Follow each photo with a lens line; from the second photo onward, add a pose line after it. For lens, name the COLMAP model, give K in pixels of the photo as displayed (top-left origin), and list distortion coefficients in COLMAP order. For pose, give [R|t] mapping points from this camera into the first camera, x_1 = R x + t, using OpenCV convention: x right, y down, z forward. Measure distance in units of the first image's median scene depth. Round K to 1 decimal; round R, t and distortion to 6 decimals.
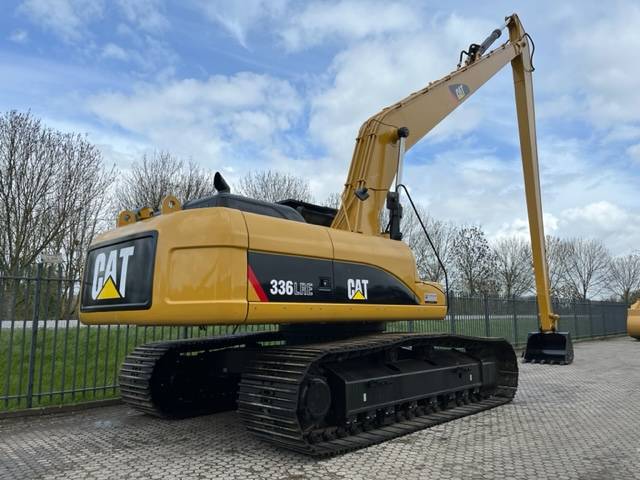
lens RADIAL K [[471.3, 0, 312.1], [0, 471.3, 241.8], [0, 0, 1]] dist [0.065013, -0.092533]
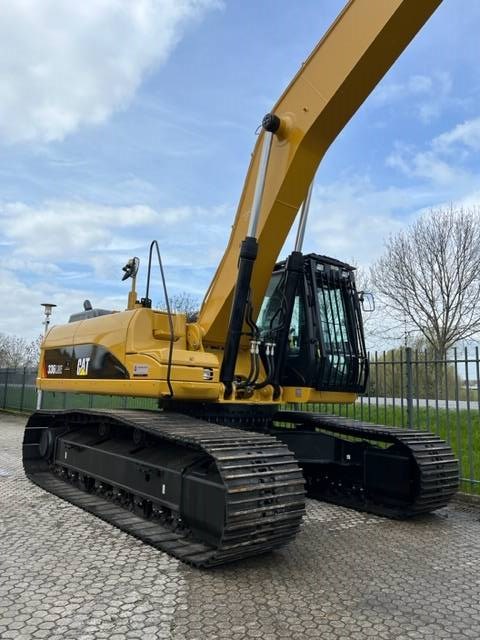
lens RADIAL K [[481.0, 0, 240.0], [0, 481.0, 320.0], [0, 0, 1]] dist [0.039322, -0.073045]
pose [[-0.101023, -0.137074, -0.985396, 1.039746], [0.121791, 0.981310, -0.148992, 0.175151], [0.987401, -0.135064, -0.082440, 1.227745]]
